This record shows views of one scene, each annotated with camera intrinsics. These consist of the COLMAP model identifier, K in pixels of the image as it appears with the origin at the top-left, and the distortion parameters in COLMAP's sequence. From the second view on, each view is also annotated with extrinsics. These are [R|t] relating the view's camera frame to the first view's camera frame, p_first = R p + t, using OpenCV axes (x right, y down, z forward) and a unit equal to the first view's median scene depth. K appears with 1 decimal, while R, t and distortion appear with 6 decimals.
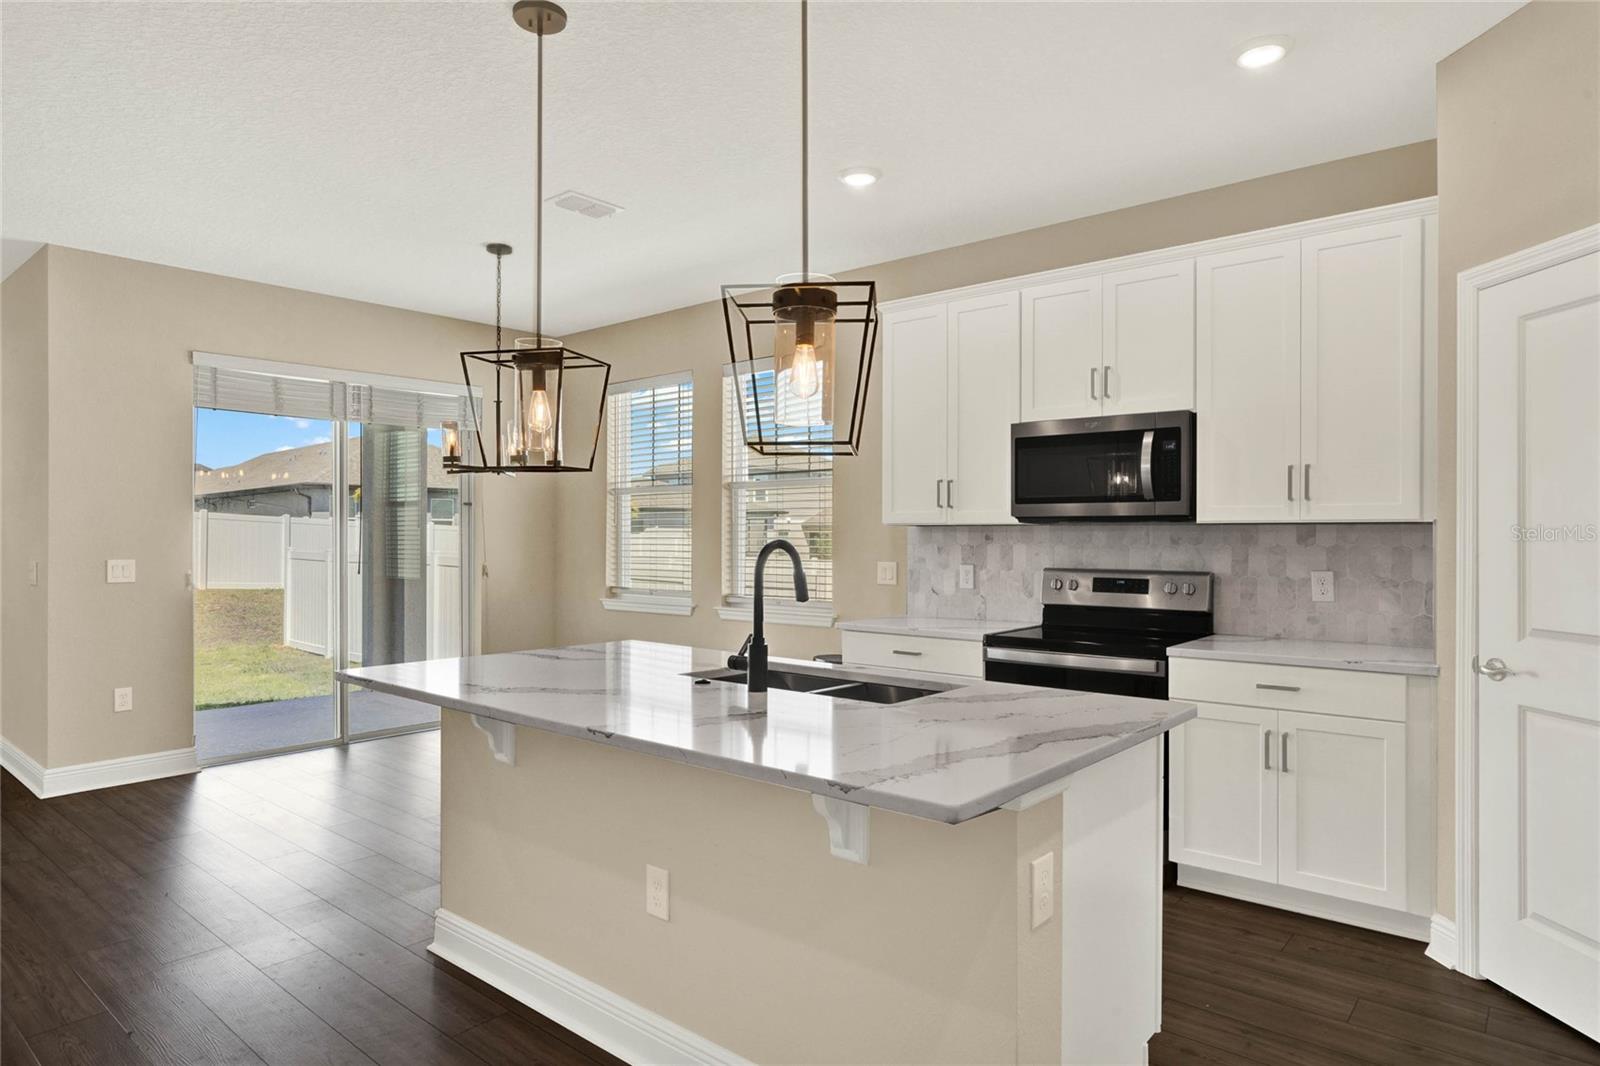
lens RADIAL K [[913.4, 0, 770.4], [0, 913.4, 536.2], [0, 0, 1]] dist [-0.002794, 0.003184]
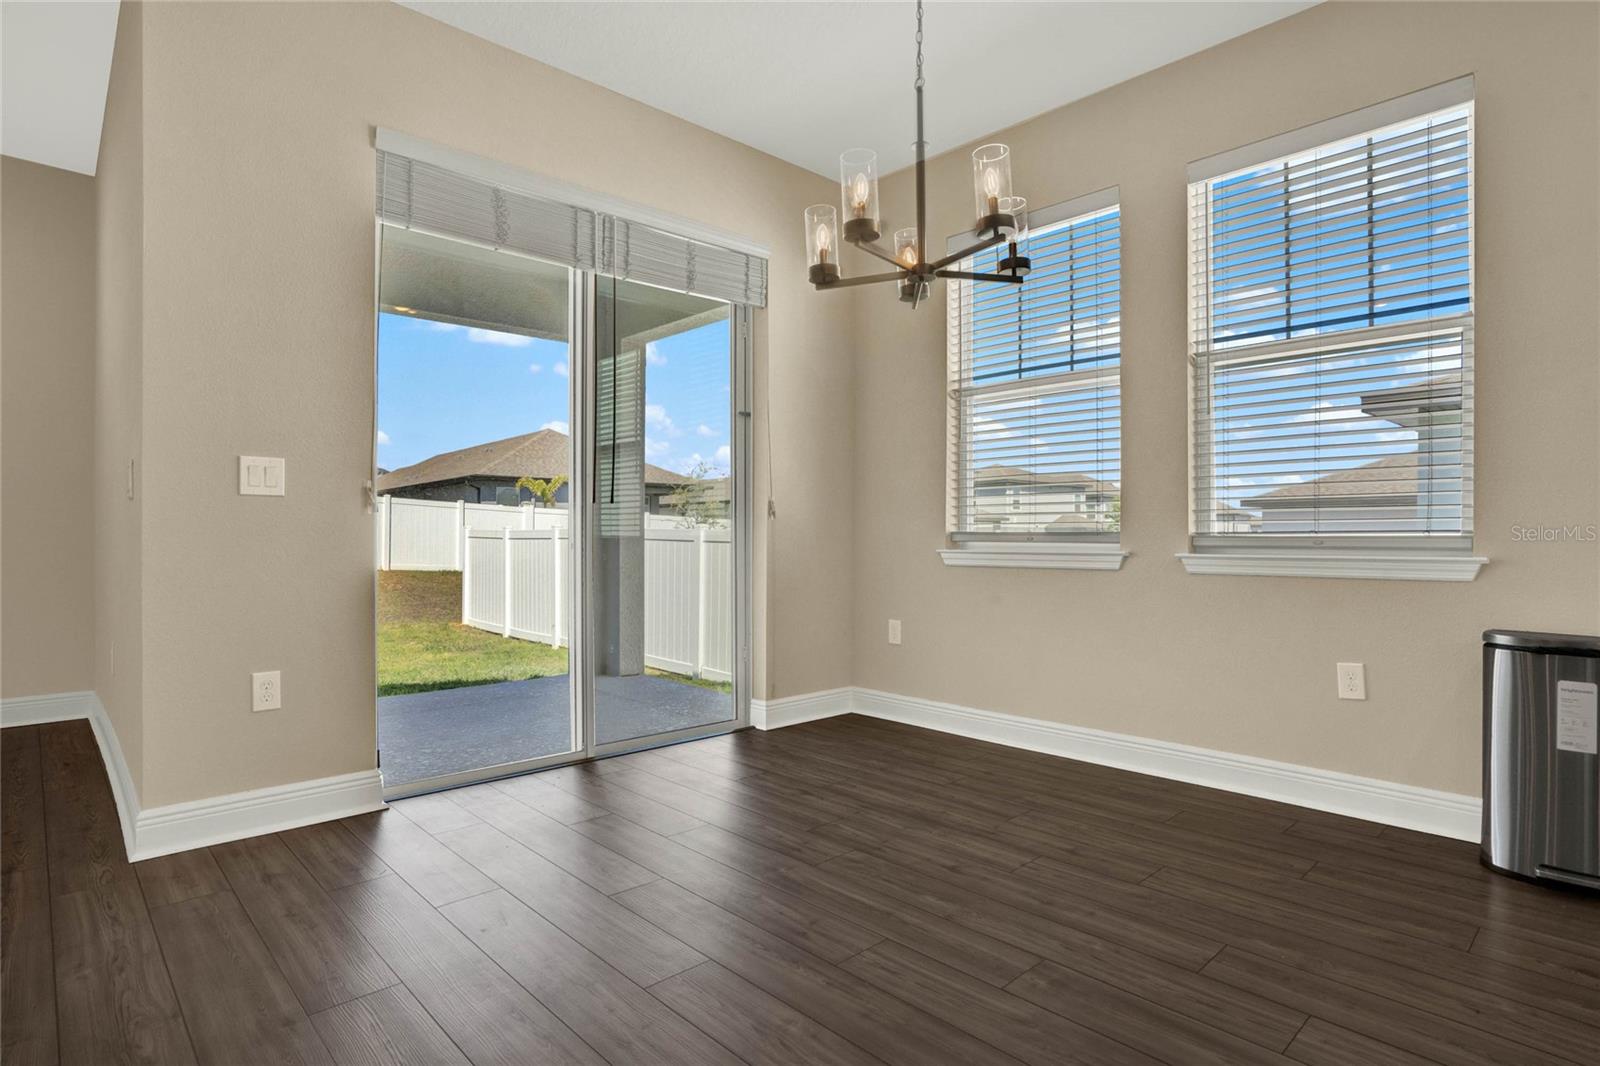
lens RADIAL K [[837.9, 0, 789.2], [0, 837.9, 534.9], [0, 0, 1]] dist [-0.010431, 0.003011]
pose [[0.994374, -0.000262, -0.105922, -0.325489], [0.000585, 0.999995, 0.003019, 0.078735], [0.105921, -0.003064, 0.994370, 0.516344]]
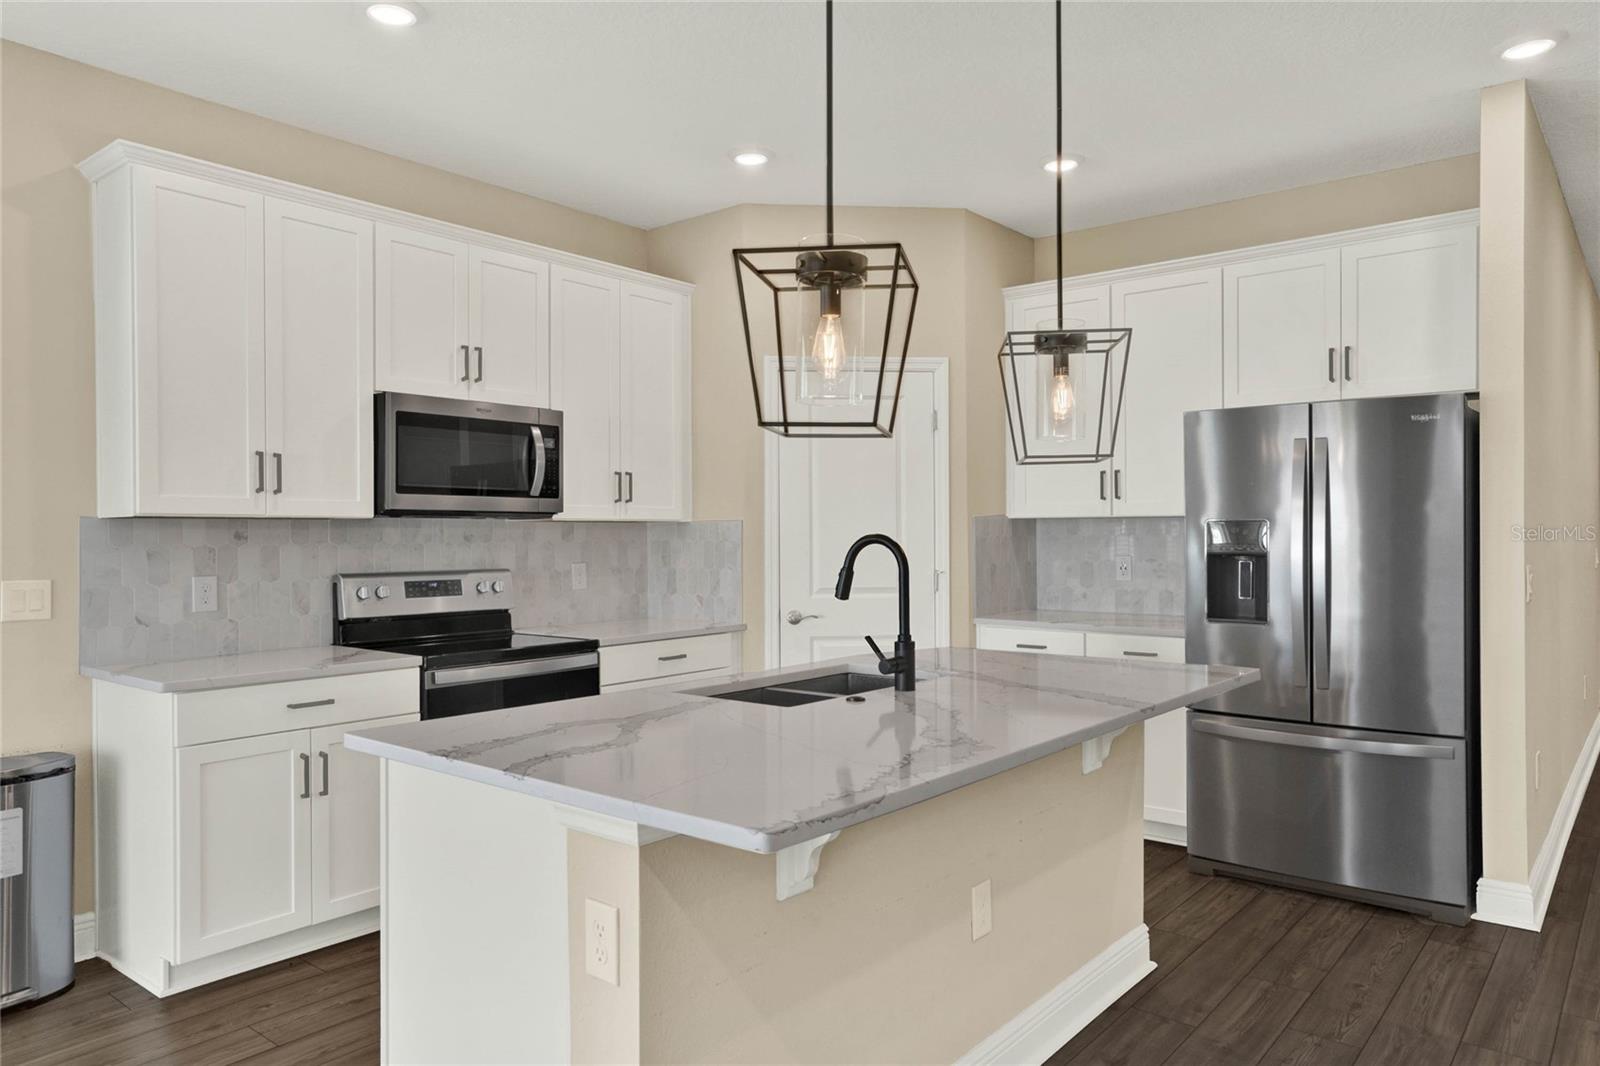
lens RADIAL K [[1072.6, 0, 789.0], [0, 1072.6, 539.6], [0, 0, 1]] dist [0.040396, 0.005500]
pose [[0.001155, -0.005159, 0.999986, -0.589077], [0.003428, 0.999981, 0.005155, 0.001522], [-0.999993, 0.003422, 0.001172, 0.572153]]
